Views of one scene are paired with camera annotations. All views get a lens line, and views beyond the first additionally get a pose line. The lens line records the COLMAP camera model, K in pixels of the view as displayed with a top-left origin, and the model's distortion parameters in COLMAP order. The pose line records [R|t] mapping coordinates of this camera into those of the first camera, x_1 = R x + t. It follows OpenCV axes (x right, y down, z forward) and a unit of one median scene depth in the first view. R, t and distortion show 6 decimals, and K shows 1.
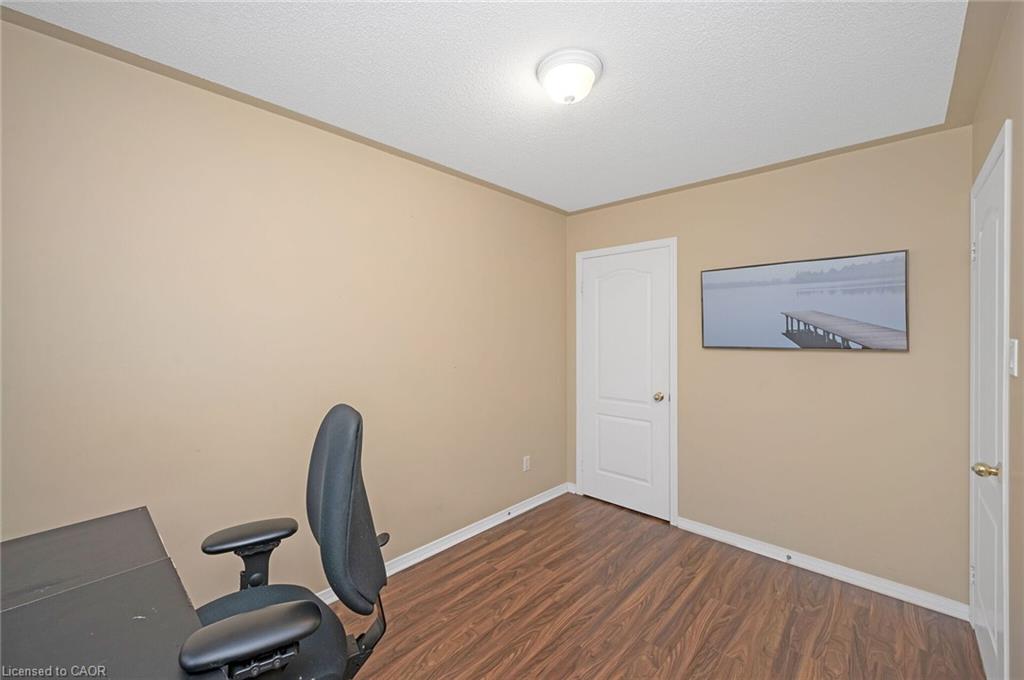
lens RADIAL K [[411.5, 0, 515.8], [0, 411.5, 336.7], [0, 0, 1]] dist [-0.001131, -0.000132]
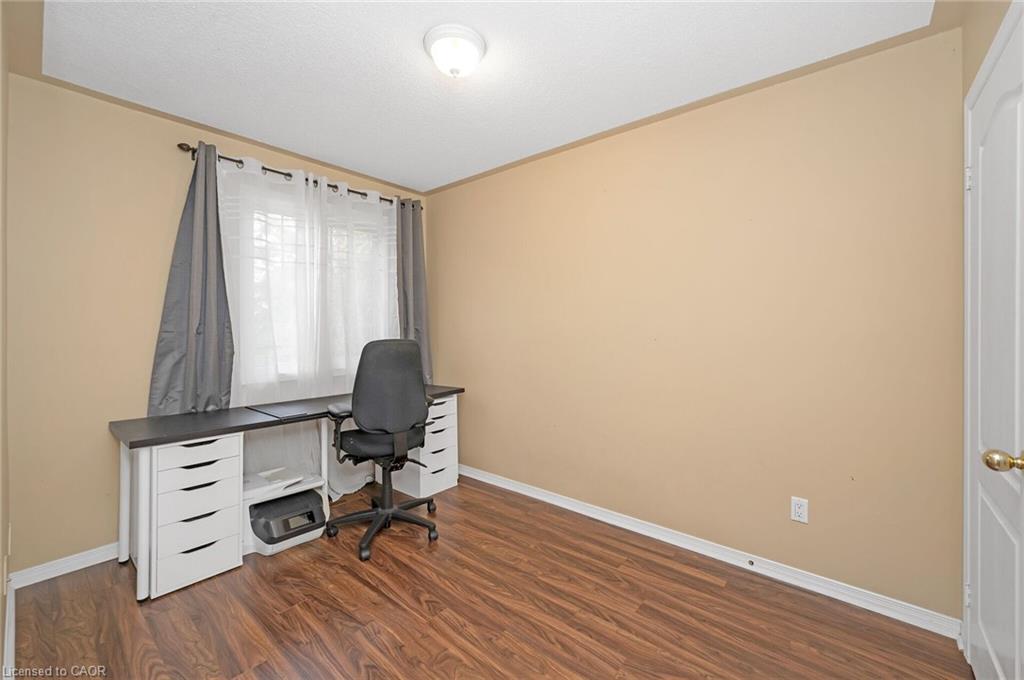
lens RADIAL K [[411.5, 0, 516.1], [0, 411.5, 330.6], [0, 0, 1]] dist [-0.001131, -0.000132]
pose [[0.062555, 0.022449, -0.997789, 0.863411], [-0.002466, 0.999747, 0.022339, 0.043514], [0.998038, 0.001063, 0.062594, 0.779586]]
